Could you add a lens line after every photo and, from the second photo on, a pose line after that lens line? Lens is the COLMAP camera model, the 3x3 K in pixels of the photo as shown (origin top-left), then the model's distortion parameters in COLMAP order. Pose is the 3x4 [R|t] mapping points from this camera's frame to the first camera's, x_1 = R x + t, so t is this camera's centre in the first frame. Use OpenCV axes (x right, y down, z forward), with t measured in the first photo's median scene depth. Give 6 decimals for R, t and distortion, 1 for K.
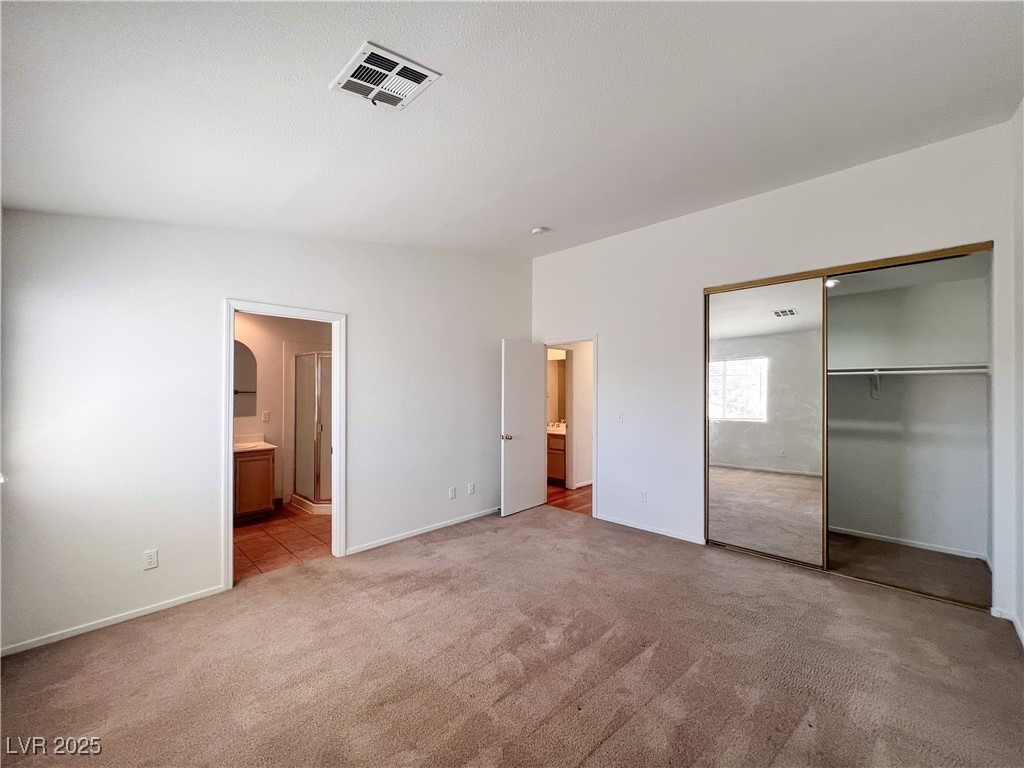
lens RADIAL K [[411.7, 0, 510.9], [0, 411.7, 384.6], [0, 0, 1]] dist [0.000073, 0.000036]
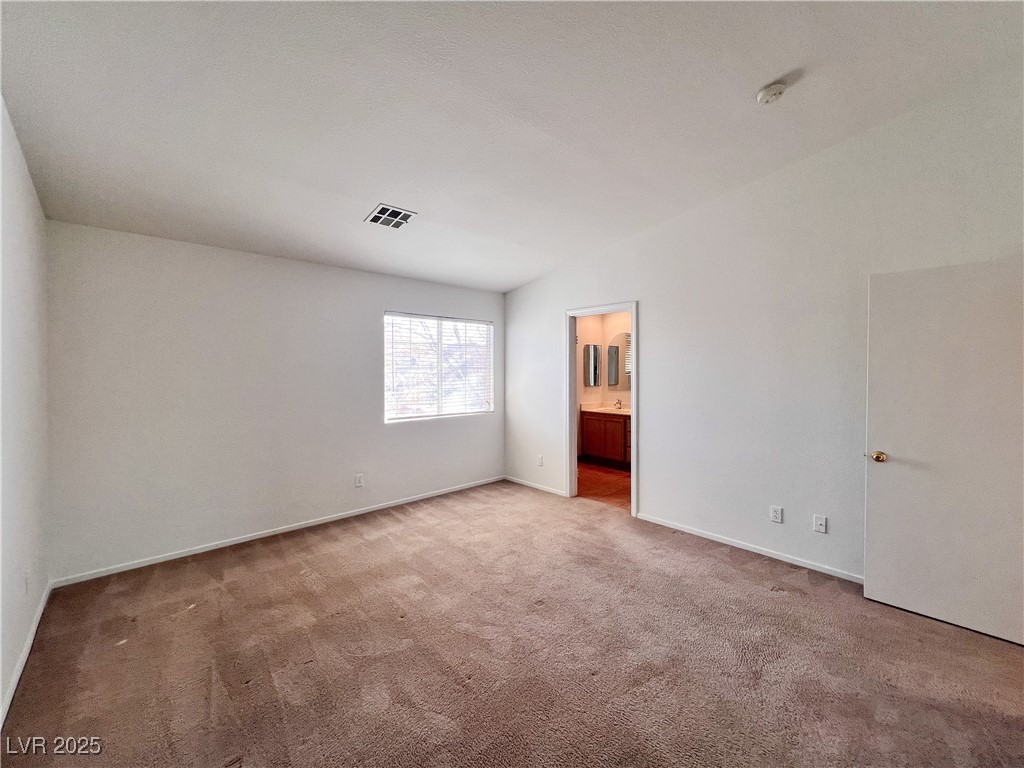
lens RADIAL K [[411.7, 0, 510.9], [0, 411.7, 384.6], [0, 0, 1]] dist [0.000073, 0.000036]
pose [[-0.066190, 0.033893, -0.997231, 0.763171], [0.015263, 0.999340, 0.032952, 0.011183], [0.997690, -0.013040, -0.066664, 0.771016]]
